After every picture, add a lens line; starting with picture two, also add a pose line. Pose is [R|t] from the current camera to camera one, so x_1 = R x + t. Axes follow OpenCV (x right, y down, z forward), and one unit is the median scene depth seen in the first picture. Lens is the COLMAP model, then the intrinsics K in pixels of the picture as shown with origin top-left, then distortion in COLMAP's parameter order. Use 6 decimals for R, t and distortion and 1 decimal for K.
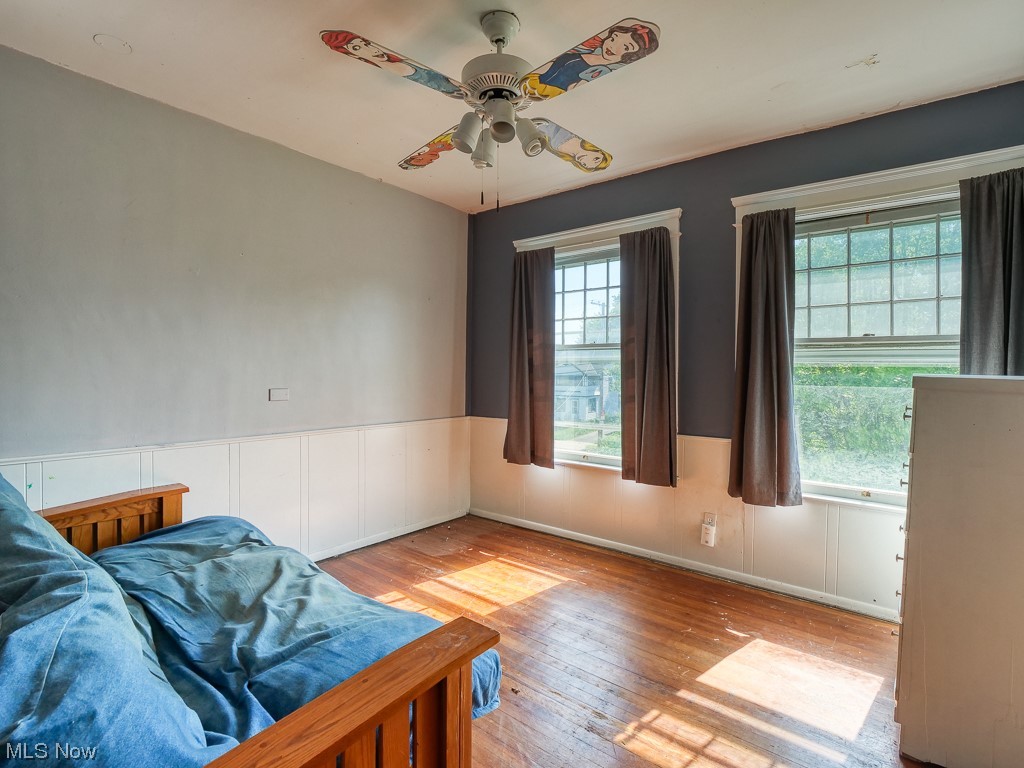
lens RADIAL K [[503.2, 0, 512.8], [0, 503.2, 377.9], [0, 0, 1]] dist [-0.003479, -0.000299]
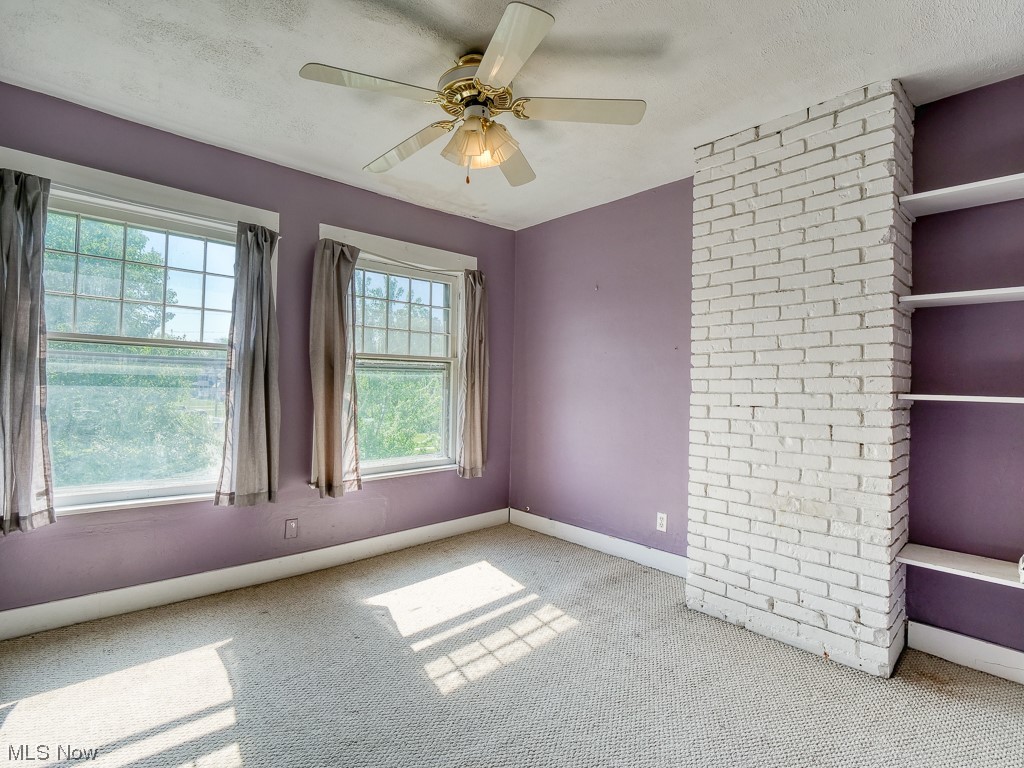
lens RADIAL K [[470.4, 0, 510.7], [0, 470.4, 353.5], [0, 0, 1]] dist [-0.001549, -0.000144]
pose [[0.138071, 0.046014, 0.989353, -0.715902], [-0.006239, 0.998941, -0.045589, -0.021600], [-0.990403, 0.000122, 0.138212, 0.576279]]
